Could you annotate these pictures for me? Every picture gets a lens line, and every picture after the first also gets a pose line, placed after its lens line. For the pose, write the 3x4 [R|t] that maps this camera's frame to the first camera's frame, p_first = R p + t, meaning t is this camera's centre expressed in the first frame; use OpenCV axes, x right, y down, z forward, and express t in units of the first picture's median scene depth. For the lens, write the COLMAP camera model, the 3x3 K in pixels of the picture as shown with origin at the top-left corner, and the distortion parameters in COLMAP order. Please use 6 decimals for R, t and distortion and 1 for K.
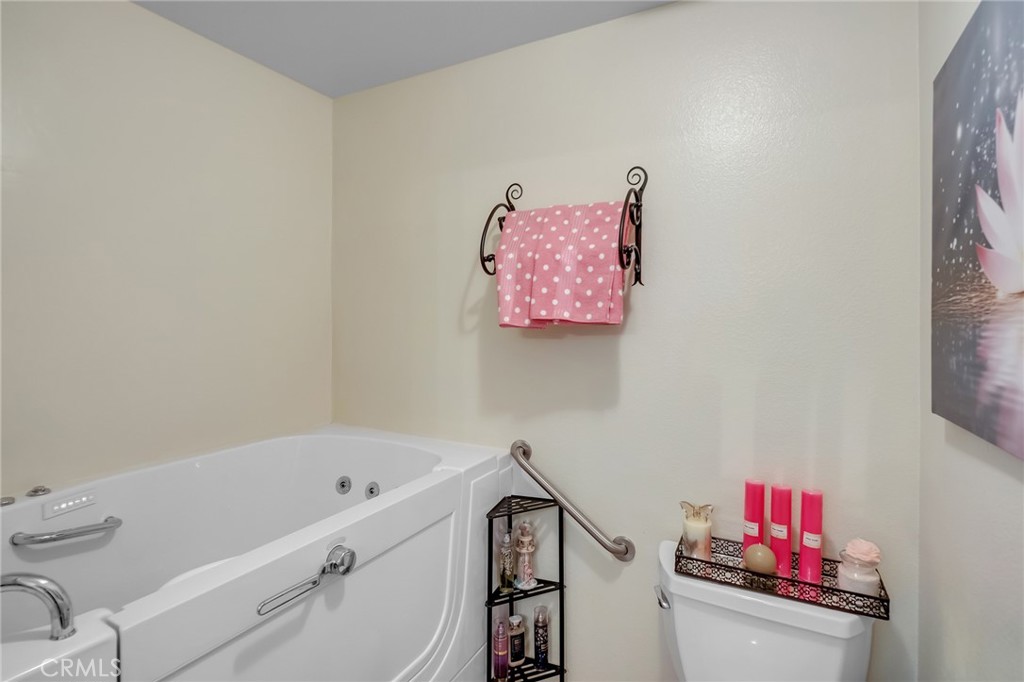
lens RADIAL K [[504.9, 0, 515.0], [0, 504.9, 328.6], [0, 0, 1]] dist [-0.000695, 0.000002]
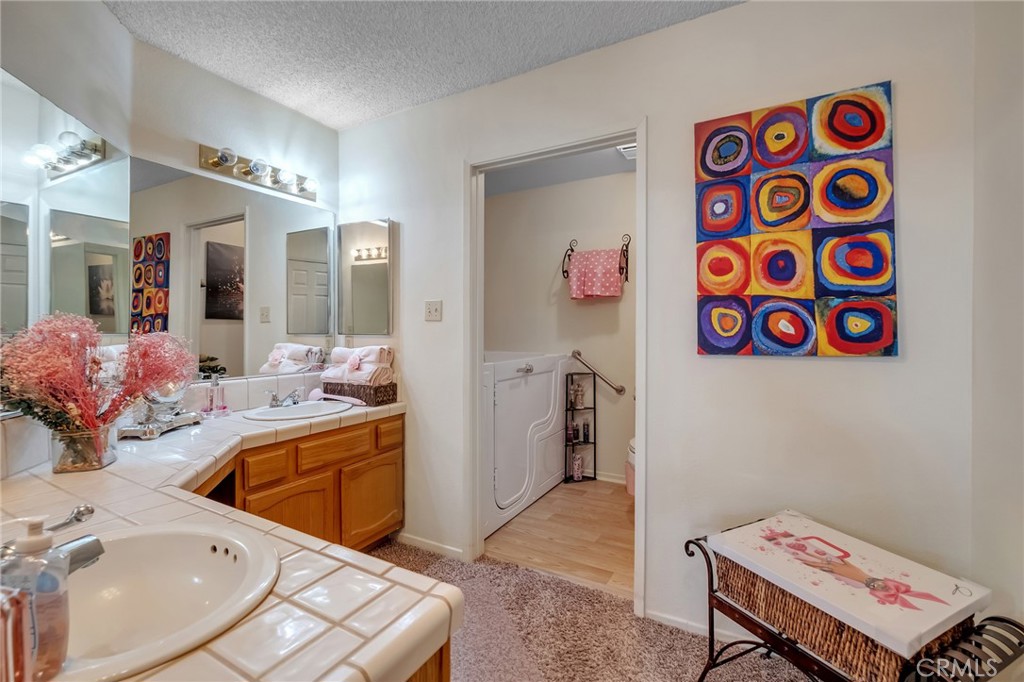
lens RADIAL K [[439.7, 0, 512.0], [0, 439.7, 341.0], [0, 0, 1]] dist [0.000544, 0.000010]
pose [[0.999762, 0.000630, -0.021807, -0.269097], [-0.000600, 0.999999, 0.001413, 0.197683], [0.021808, -0.001400, 0.999761, -1.157284]]
